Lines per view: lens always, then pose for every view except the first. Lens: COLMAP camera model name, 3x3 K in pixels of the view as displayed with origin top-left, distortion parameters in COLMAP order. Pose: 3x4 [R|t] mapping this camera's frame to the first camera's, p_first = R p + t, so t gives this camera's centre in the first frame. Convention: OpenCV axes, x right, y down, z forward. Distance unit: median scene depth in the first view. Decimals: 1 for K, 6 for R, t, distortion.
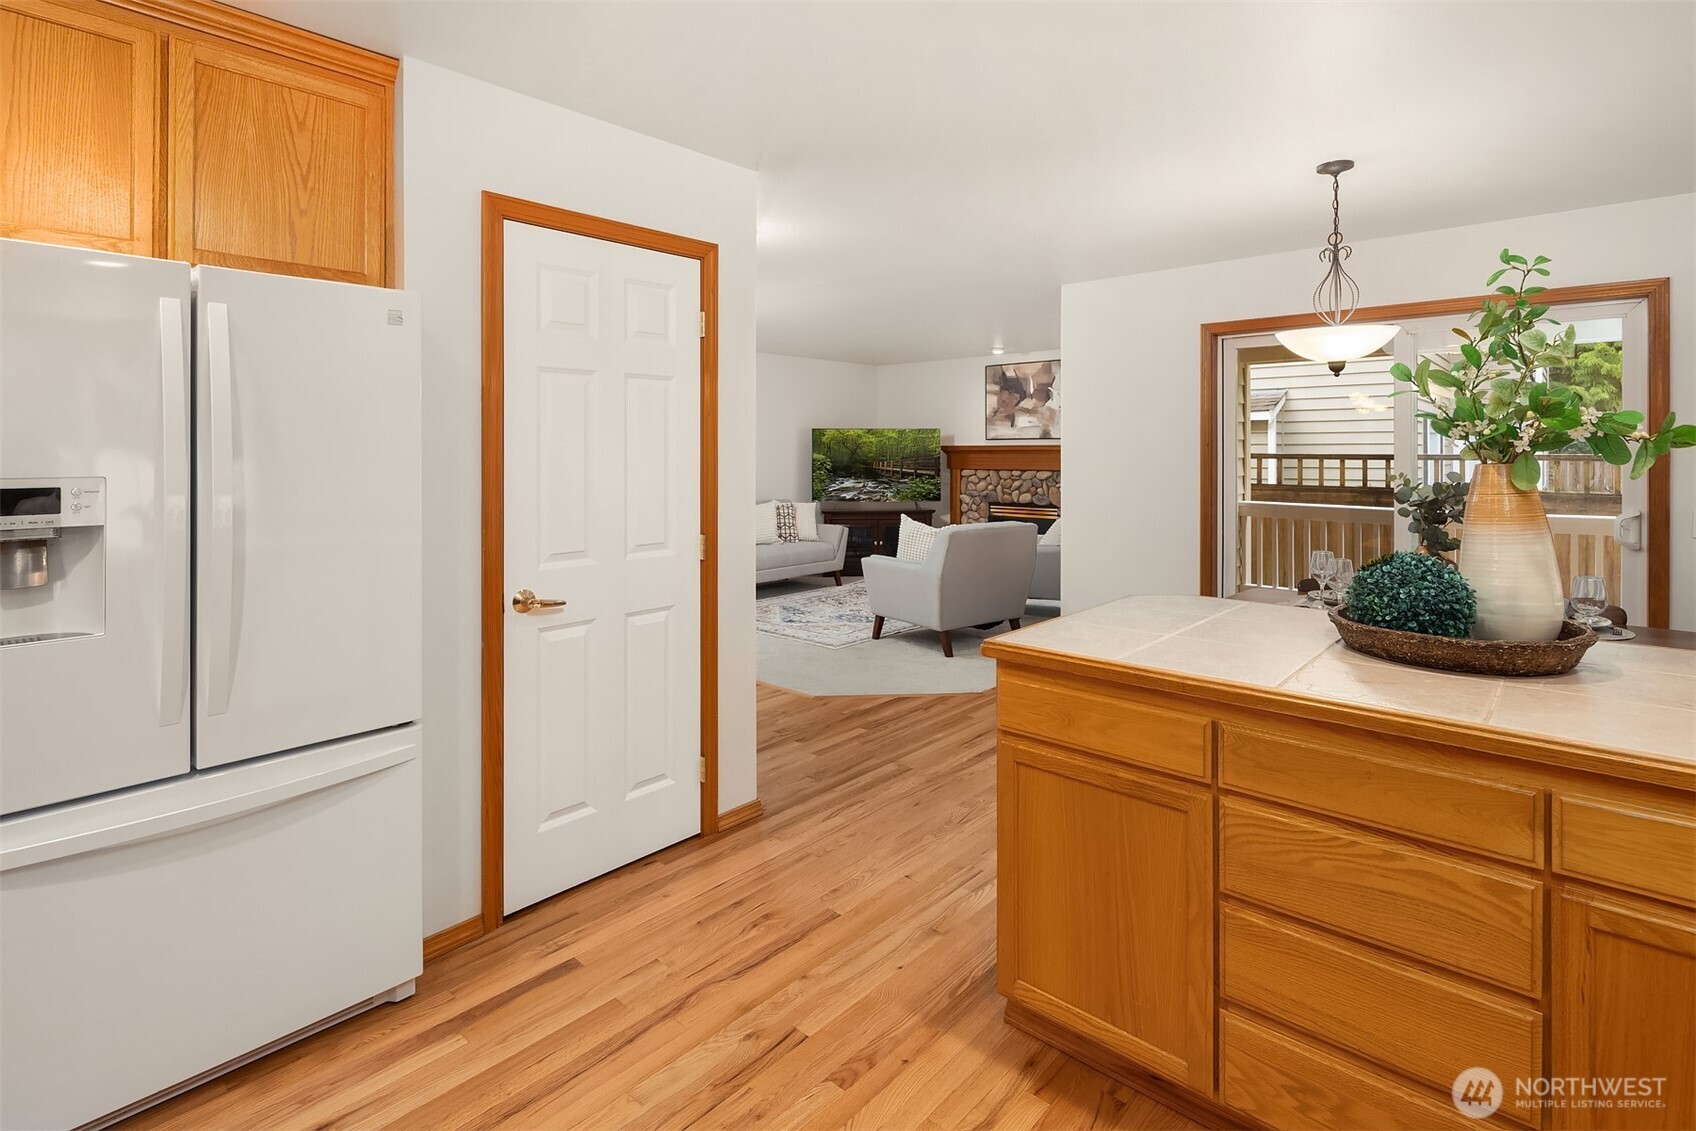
lens RADIAL K [[822.2, 0, 889.8], [0, 822.2, 448.4], [0, 0, 1]] dist [0.001528, -0.003514]
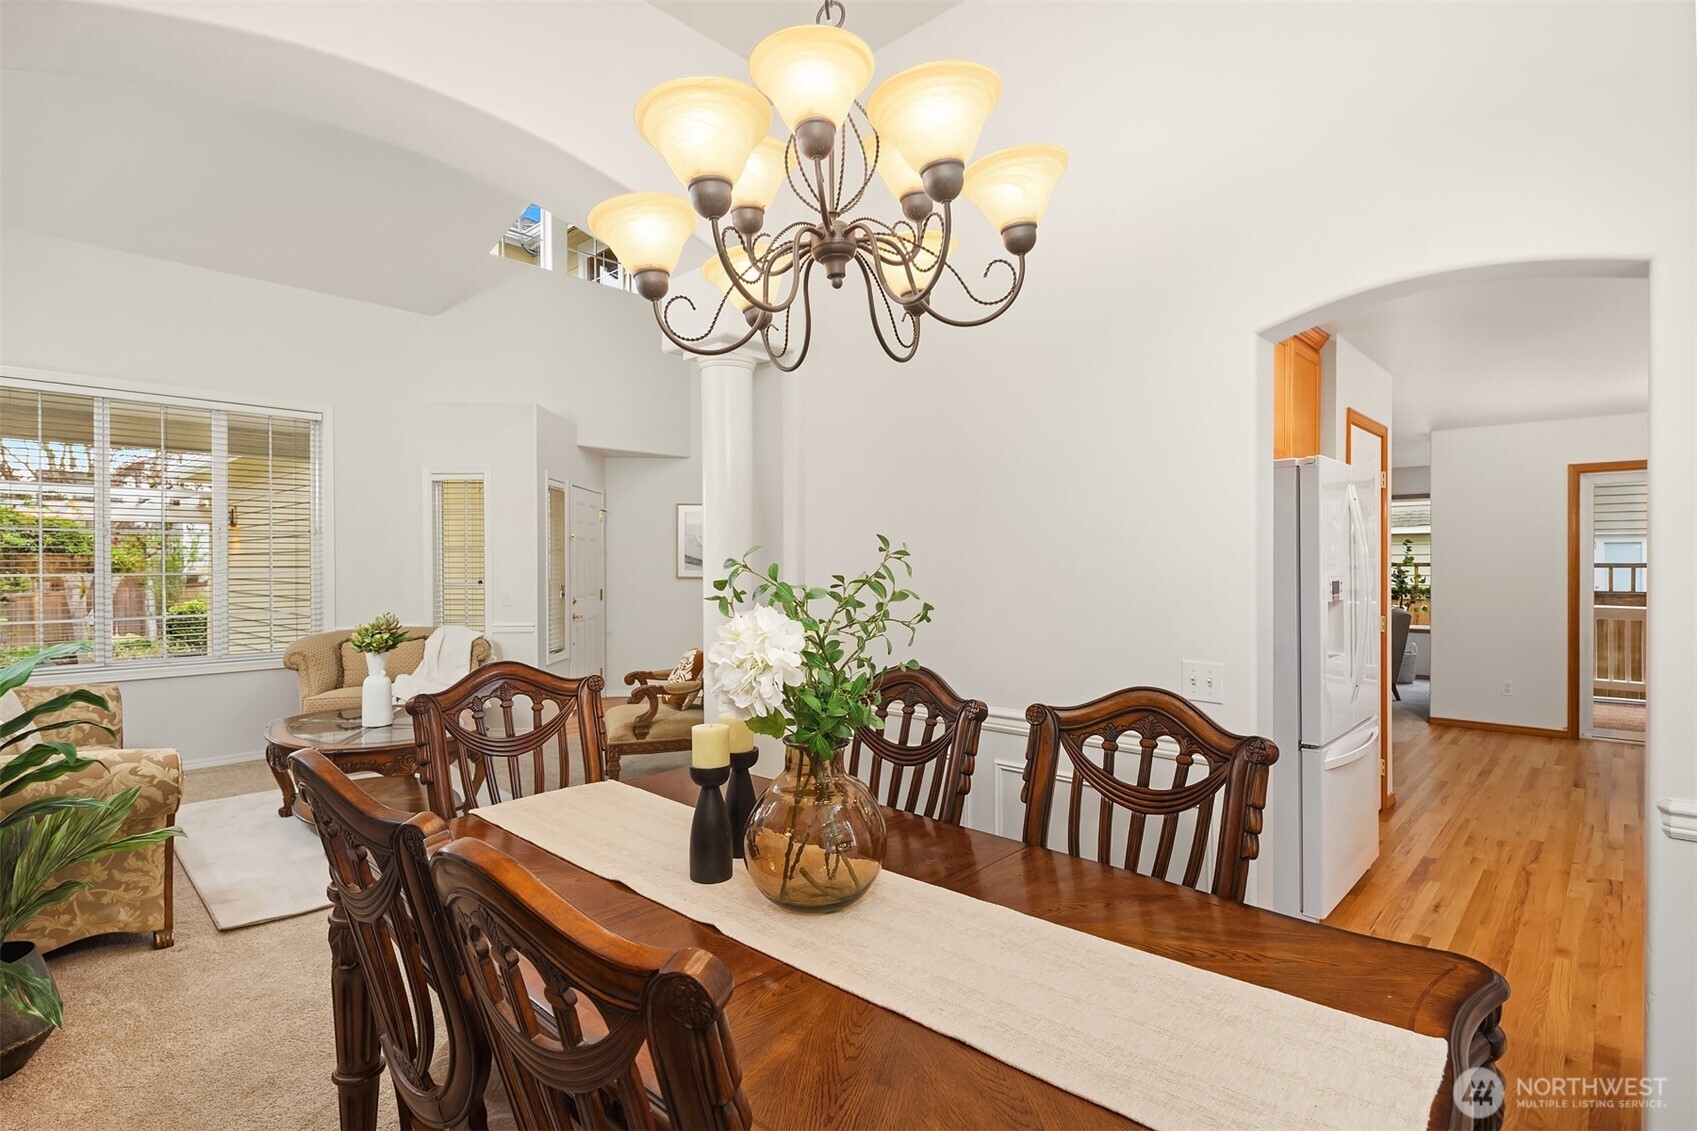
lens RADIAL K [[822.7, 0, 882.0], [0, 822.7, 563.8], [0, 0, 1]] dist [0.001528, -0.003514]
pose [[0.998897, -0.001310, -0.046937, -1.544408], [0.001659, 0.999971, 0.007392, -0.009300], [0.046926, -0.007462, 0.998871, -0.835189]]
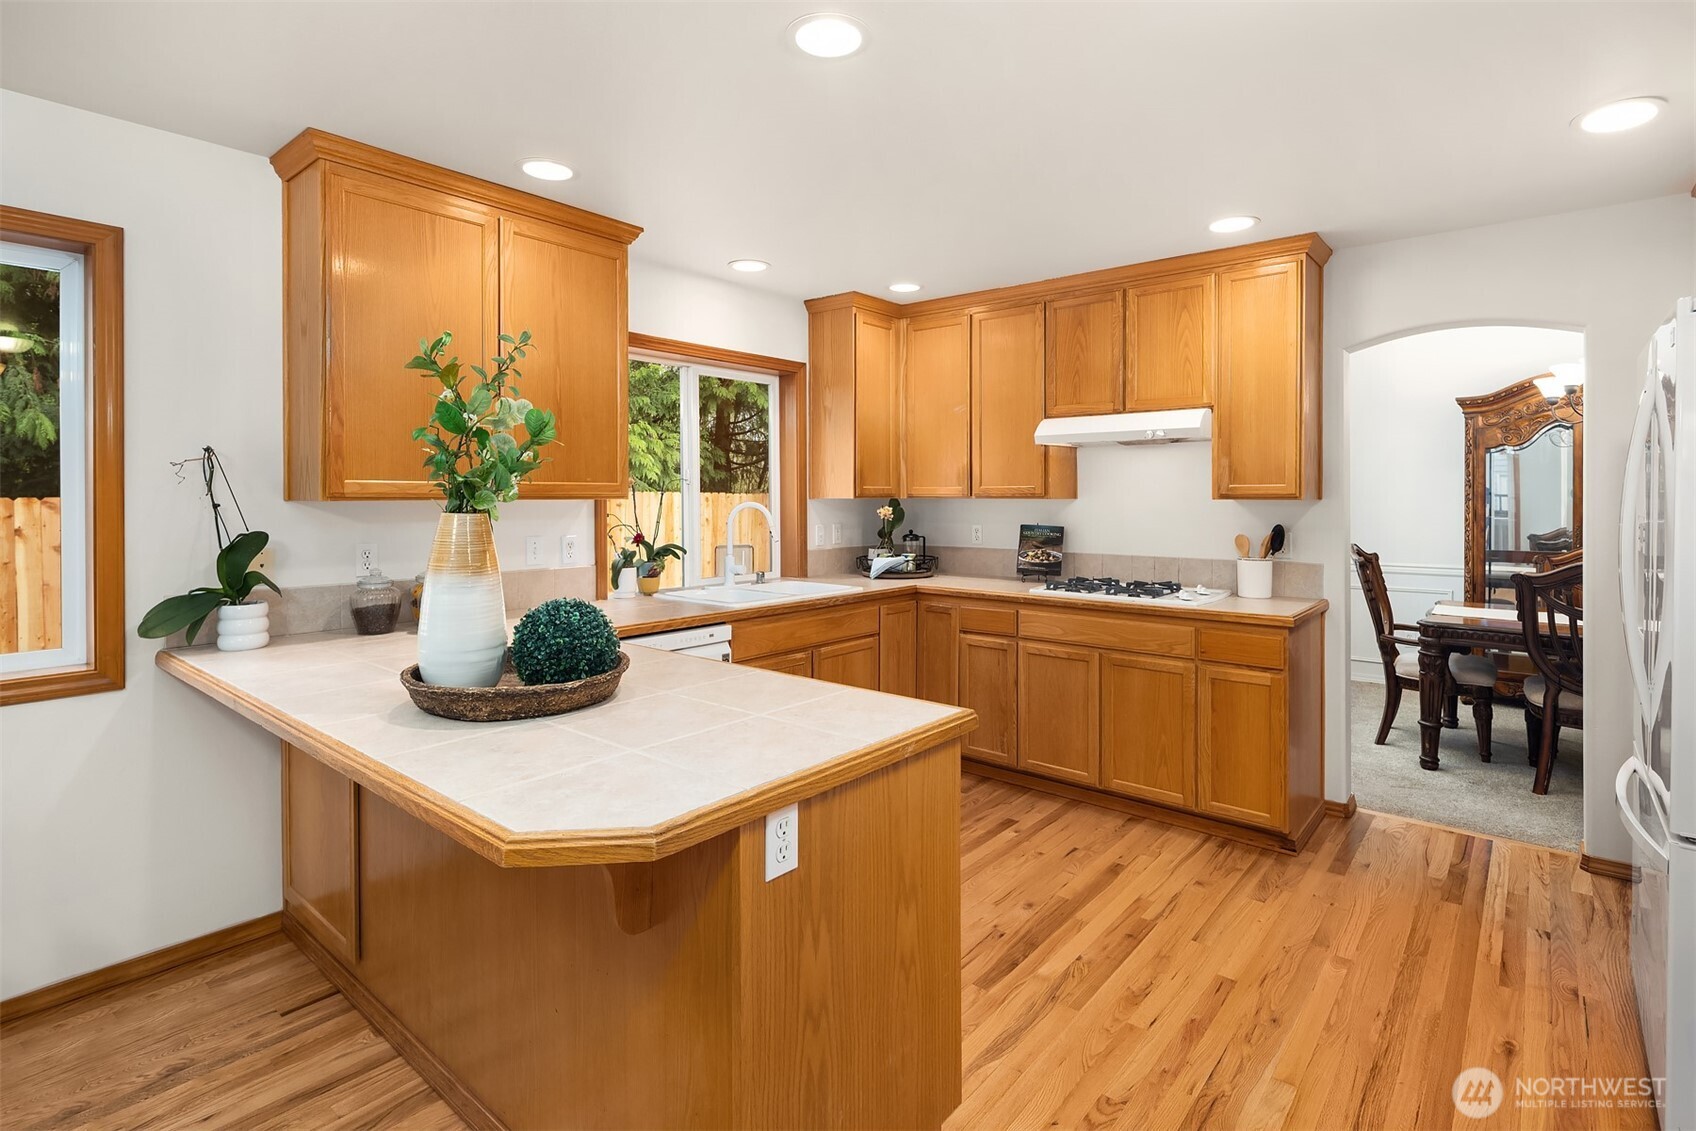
lens RADIAL K [[822.2, 0, 871.5], [0, 822.2, 495.7], [0, 0, 1]] dist [0.001528, -0.003514]
pose [[-0.999997, 0.001598, -0.002010, 0.206137], [0.001610, 0.999979, -0.006266, 0.003976], [0.002000, -0.006269, -0.999978, 1.766142]]
